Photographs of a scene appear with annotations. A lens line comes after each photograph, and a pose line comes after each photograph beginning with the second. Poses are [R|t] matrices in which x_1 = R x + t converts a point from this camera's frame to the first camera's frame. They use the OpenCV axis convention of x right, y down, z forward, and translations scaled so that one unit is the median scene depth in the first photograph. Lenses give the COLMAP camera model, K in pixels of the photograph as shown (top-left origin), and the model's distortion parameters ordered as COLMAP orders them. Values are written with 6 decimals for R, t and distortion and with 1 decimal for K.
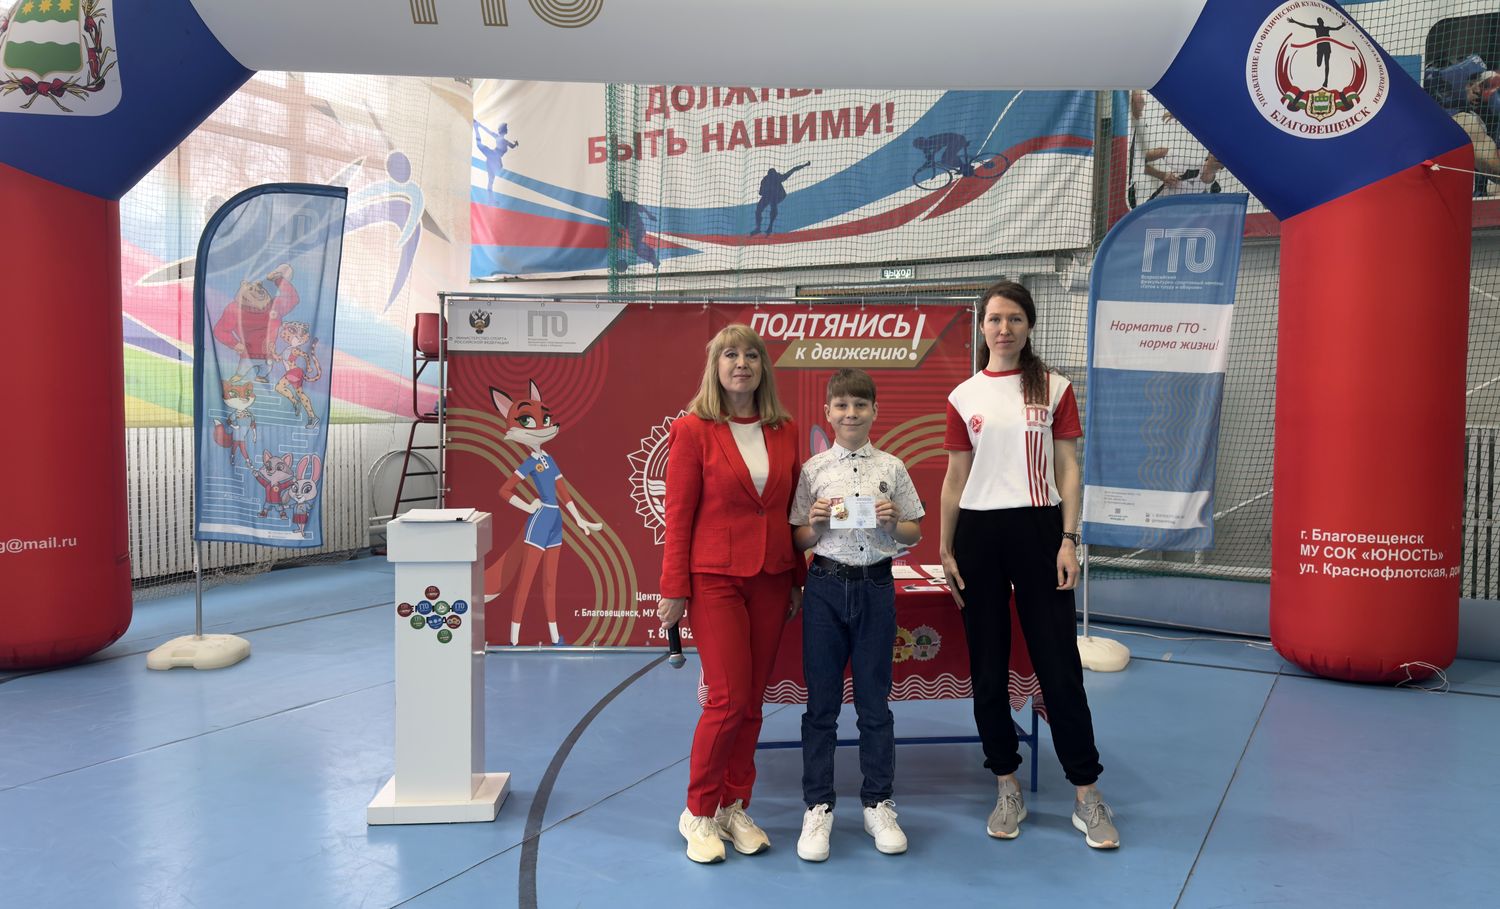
lens RADIAL K [[1142.9, 0, 830.9], [0, 1142.9, 459.7], [0, 0, 1]] dist [0.130292, -0.177044]
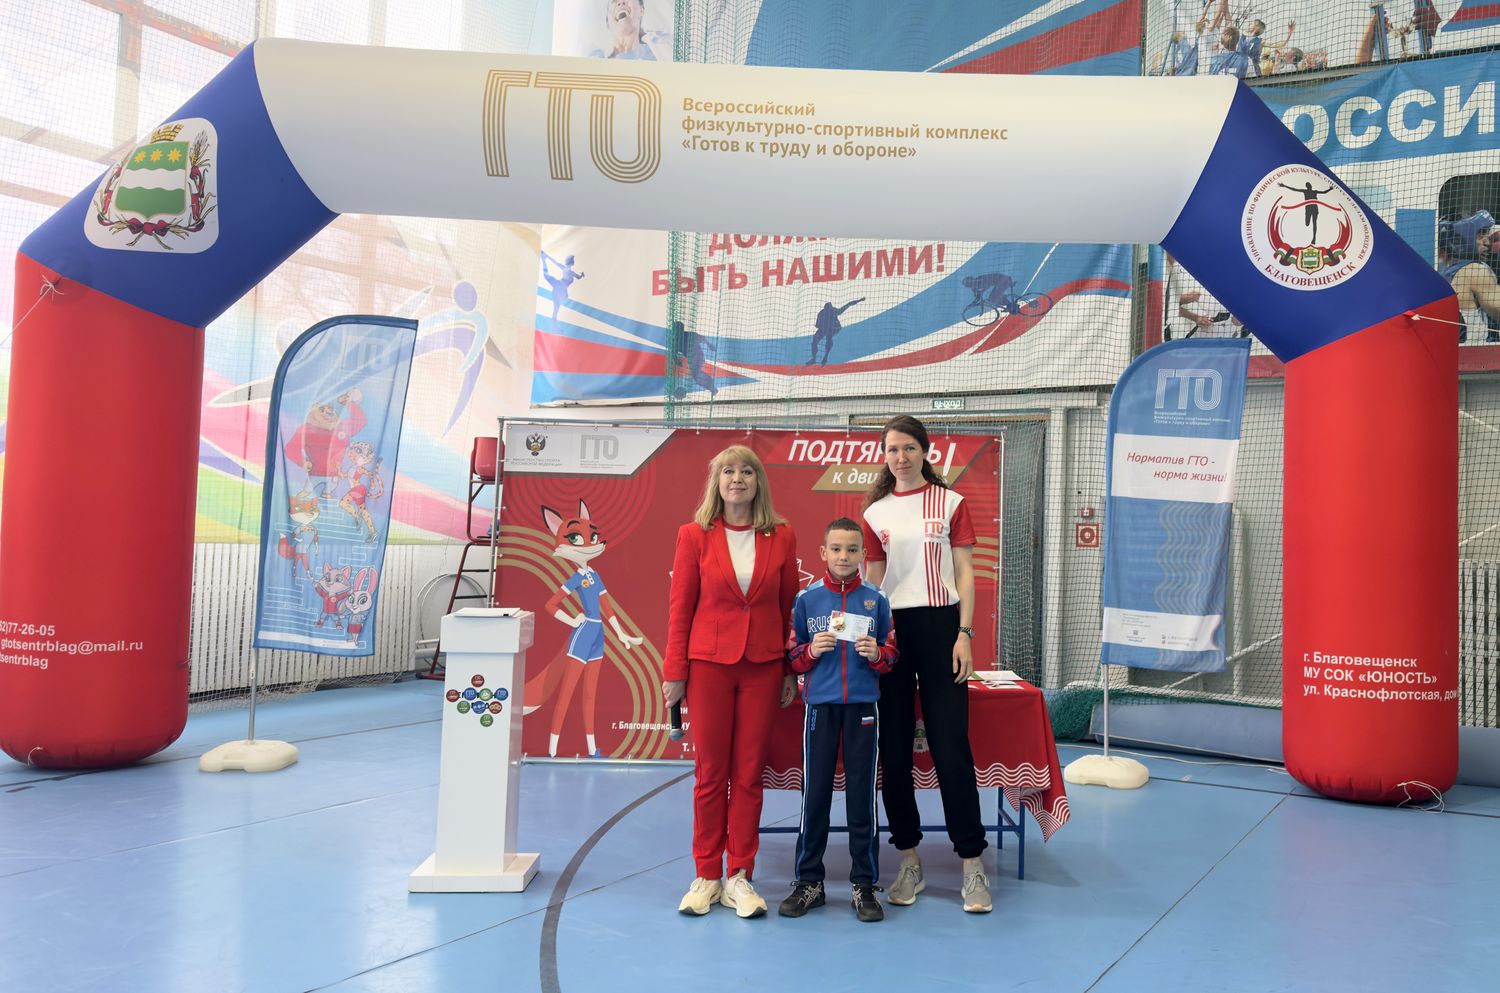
lens RADIAL K [[1242.7, 0, 911.8], [0, 1242.7, 468.9], [0, 0, 1]] dist [0.169052, -0.243450]
pose [[0.999865, 0.015325, -0.005842, 0.048845], [-0.015863, 0.994117, -0.107146, 0.021309], [0.004166, 0.107224, 0.994226, -0.145943]]
